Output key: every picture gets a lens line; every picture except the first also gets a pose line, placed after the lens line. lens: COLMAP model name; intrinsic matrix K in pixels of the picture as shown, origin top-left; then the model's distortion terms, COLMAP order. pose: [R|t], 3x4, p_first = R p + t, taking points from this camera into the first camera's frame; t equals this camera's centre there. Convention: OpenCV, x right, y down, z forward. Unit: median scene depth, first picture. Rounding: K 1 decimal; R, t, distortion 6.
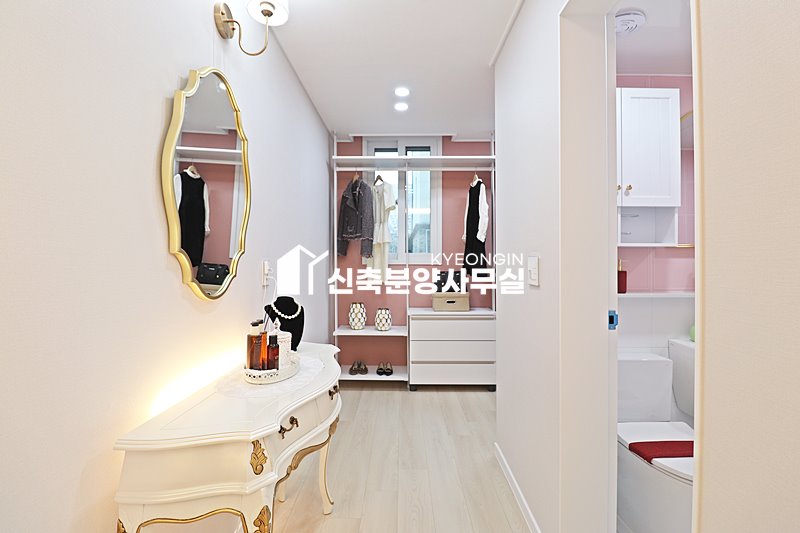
lens RADIAL K [[368.1, 0, 399.2], [0, 368.1, 264.1], [0, 0, 1]] dist [-0.013480, -0.005025]
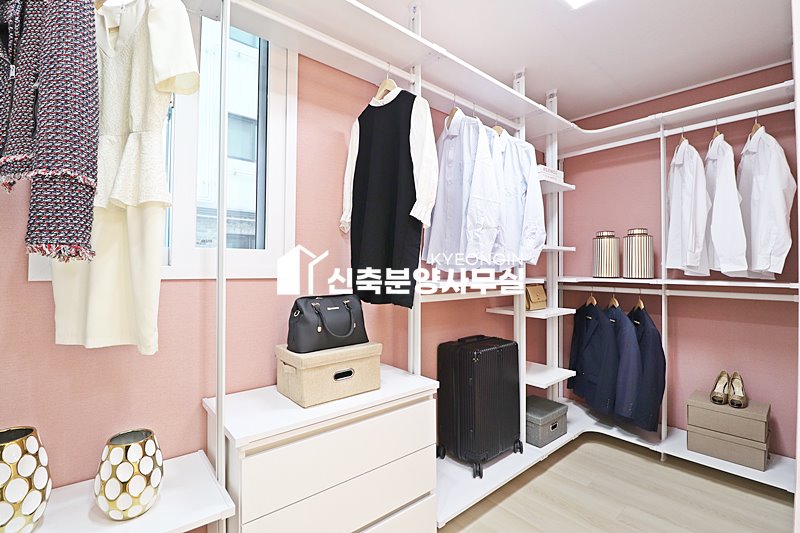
lens RADIAL K [[368.1, 0, 397.0], [0, 368.1, 264.0], [0, 0, 1]] dist [-0.013480, -0.005025]
pose [[0.762266, 0.014046, 0.647112, -0.071936], [-0.007430, 0.999889, -0.012951, -0.011169], [-0.647221, 0.005064, 0.762285, 0.664577]]
